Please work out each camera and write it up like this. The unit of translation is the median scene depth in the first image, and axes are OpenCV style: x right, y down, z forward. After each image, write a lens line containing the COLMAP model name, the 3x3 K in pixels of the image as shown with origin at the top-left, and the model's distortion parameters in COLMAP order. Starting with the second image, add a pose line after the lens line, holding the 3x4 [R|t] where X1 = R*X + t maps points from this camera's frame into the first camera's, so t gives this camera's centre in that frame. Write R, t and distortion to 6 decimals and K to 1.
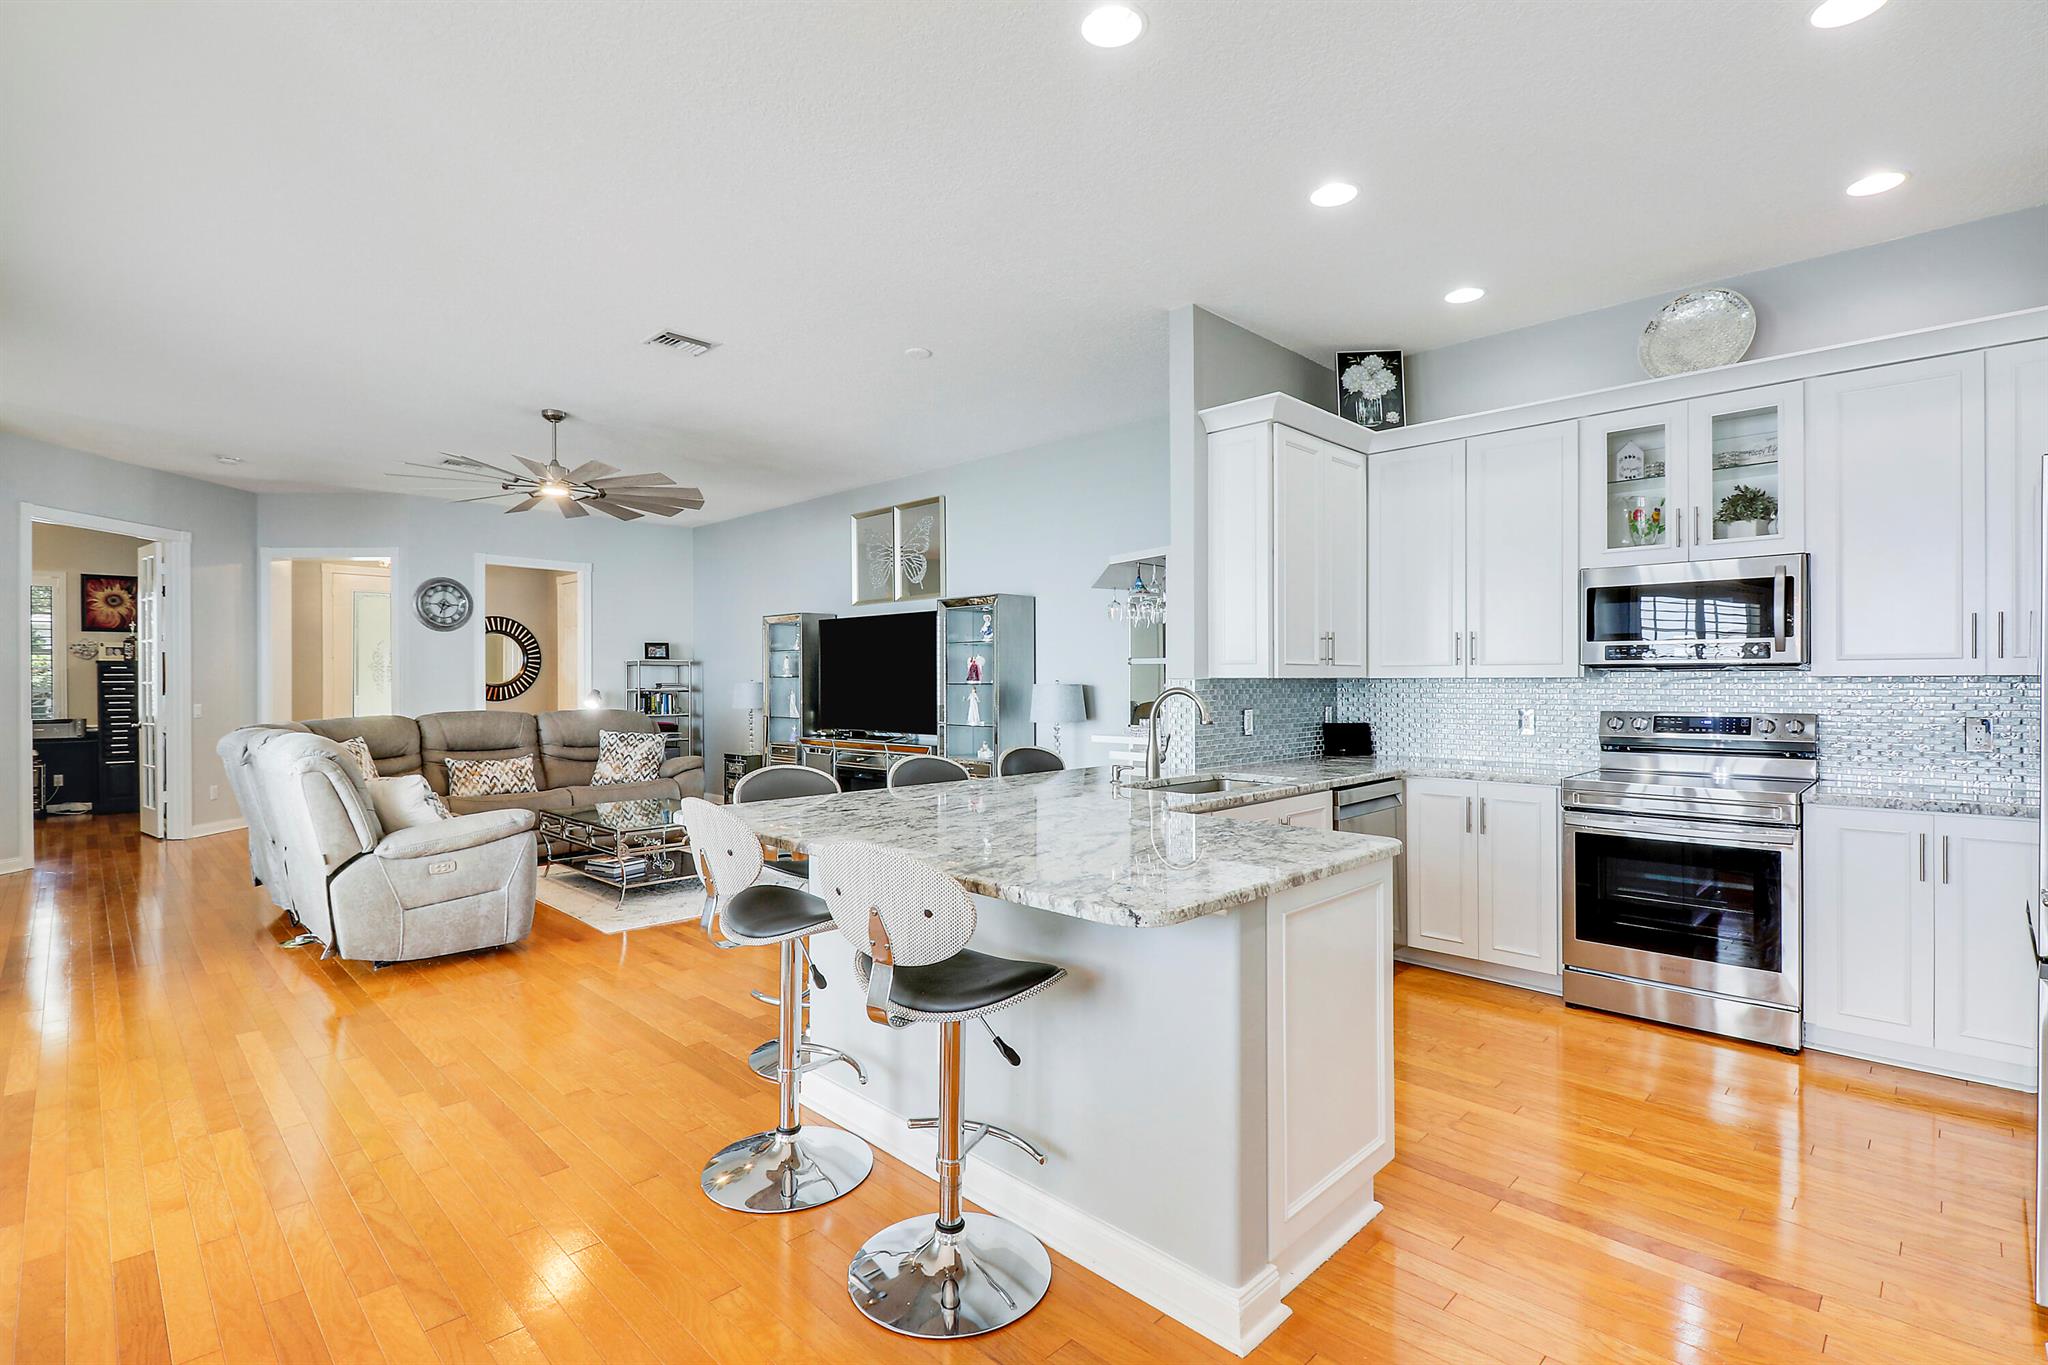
lens RADIAL K [[949.0, 0, 1019.9], [0, 949.0, 682.9], [0, 0, 1]] dist [-0.012727, -0.003187]
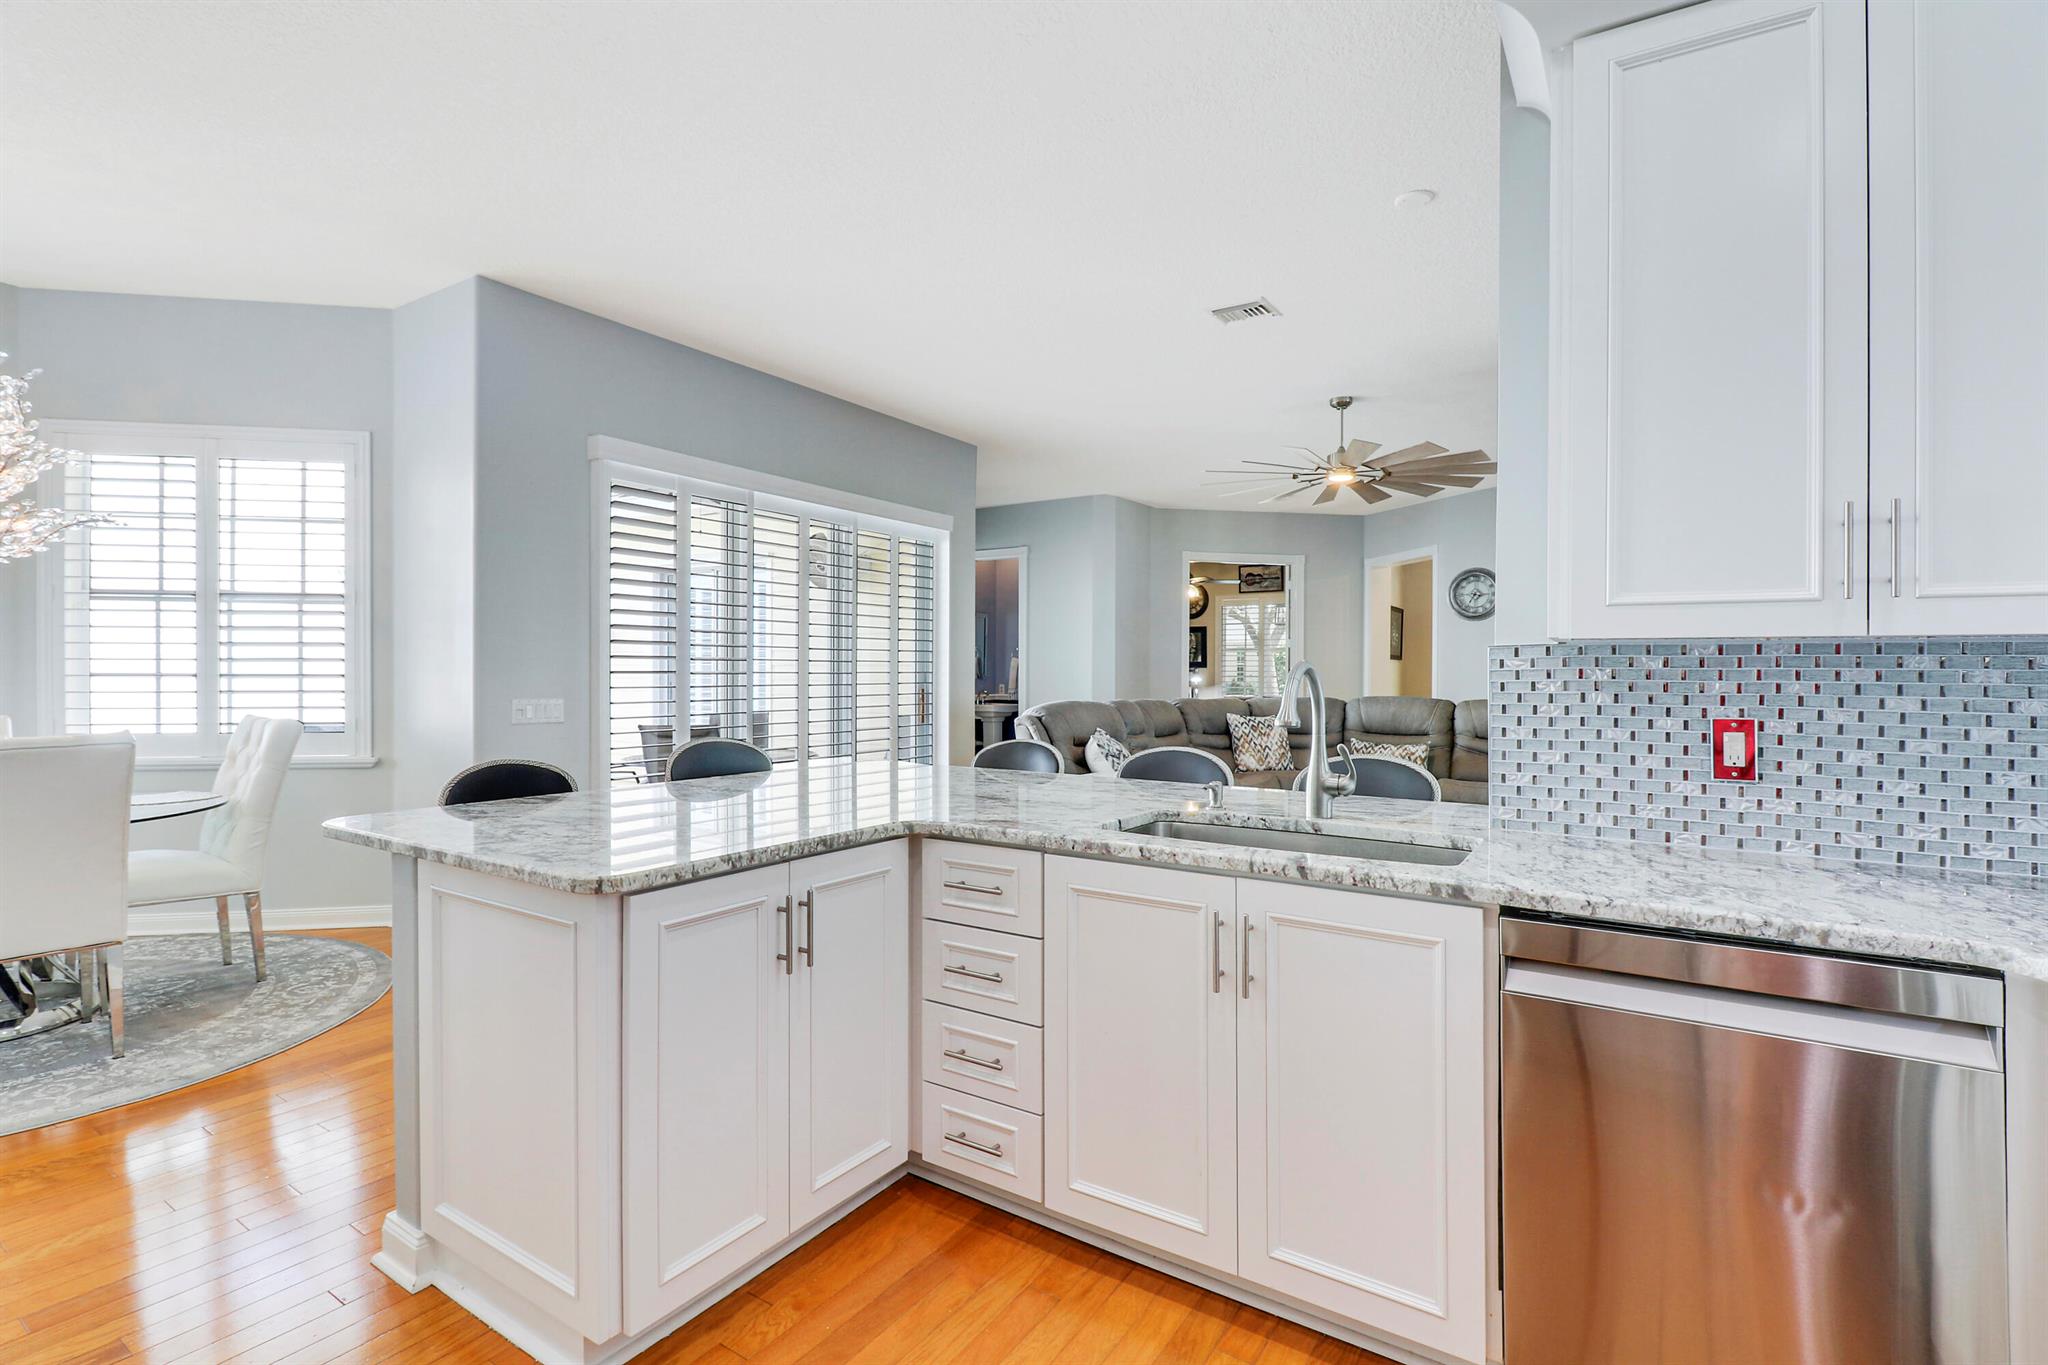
lens RADIAL K [[949.0, 0, 1014.4], [0, 949.0, 678.1], [0, 0, 1]] dist [-0.012727, -0.003187]
pose [[0.192793, 0.007398, -0.981212, 0.351510], [-0.010191, 0.999933, 0.005537, 0.007888], [0.981187, 0.008932, 0.192856, 0.373995]]
